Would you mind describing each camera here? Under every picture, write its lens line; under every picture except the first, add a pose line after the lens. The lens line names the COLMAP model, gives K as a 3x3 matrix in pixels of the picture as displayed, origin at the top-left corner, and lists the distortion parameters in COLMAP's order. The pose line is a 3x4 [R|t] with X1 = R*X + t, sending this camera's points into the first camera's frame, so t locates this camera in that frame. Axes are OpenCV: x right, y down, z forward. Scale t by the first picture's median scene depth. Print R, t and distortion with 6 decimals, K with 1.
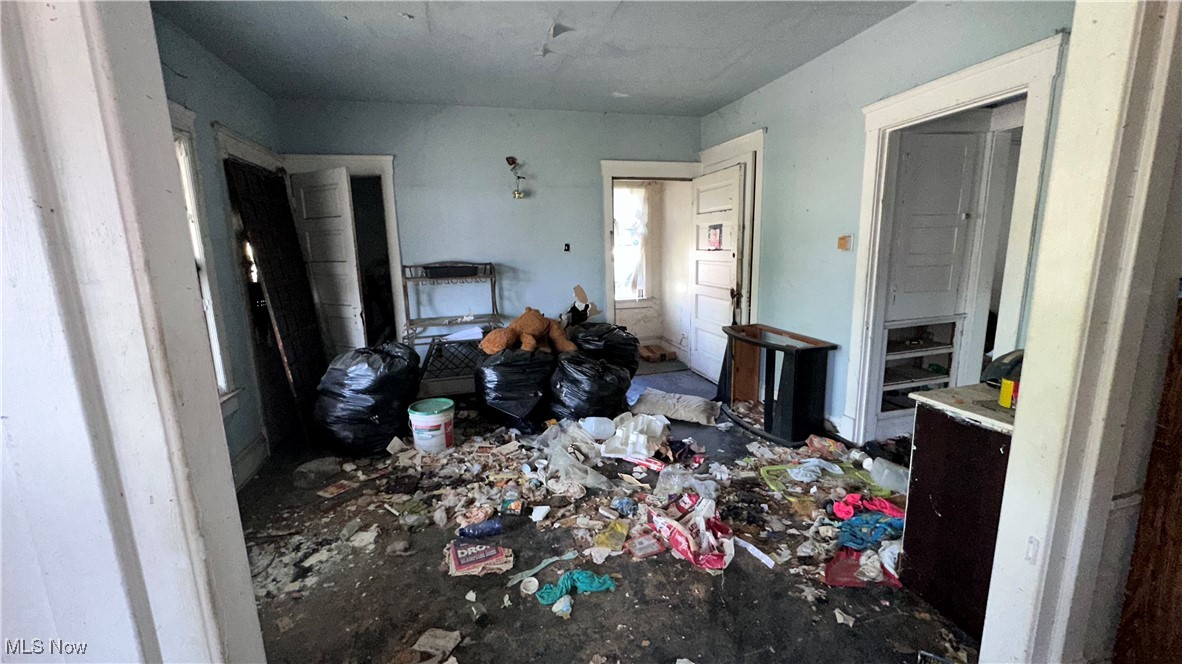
lens RADIAL K [[473.9, 0, 589.2], [0, 473.9, 334.6], [0, 0, 1]] dist [-0.002307, 0.000006]
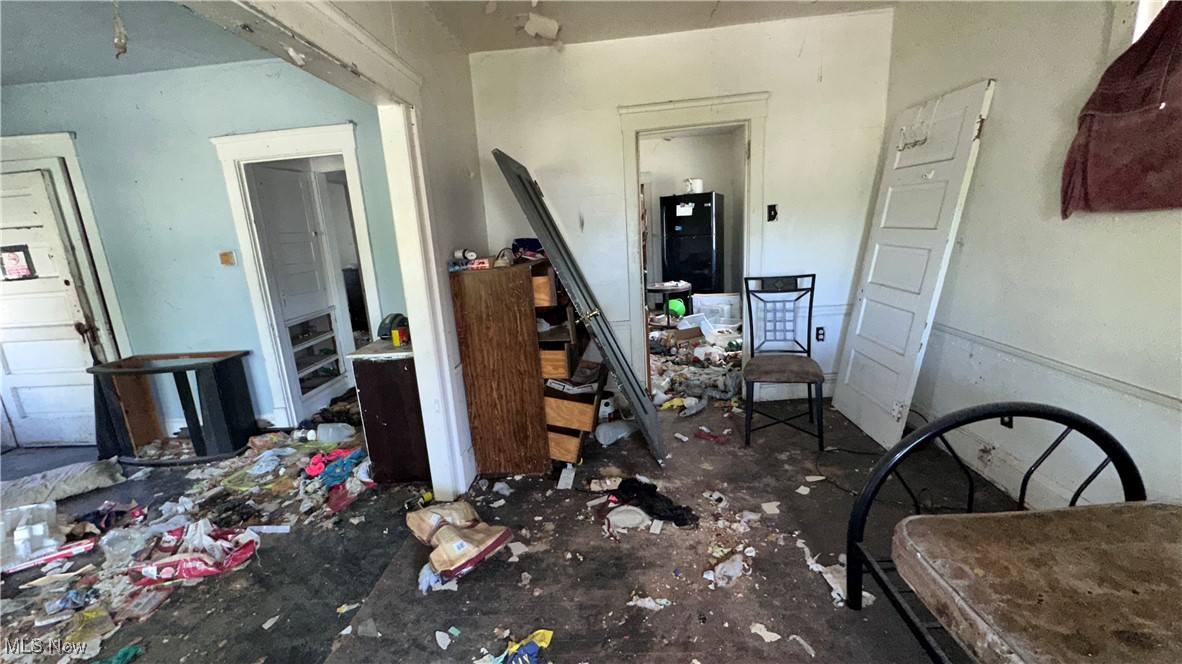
lens RADIAL K [[473.9, 0, 589.3], [0, 473.9, 335.6], [0, 0, 1]] dist [-0.002307, 0.000006]
pose [[0.313102, -0.204791, 0.927377, -0.254072], [0.230562, 0.963653, 0.134959, 0.023970], [-0.921308, 0.171562, 0.348939, -0.126187]]
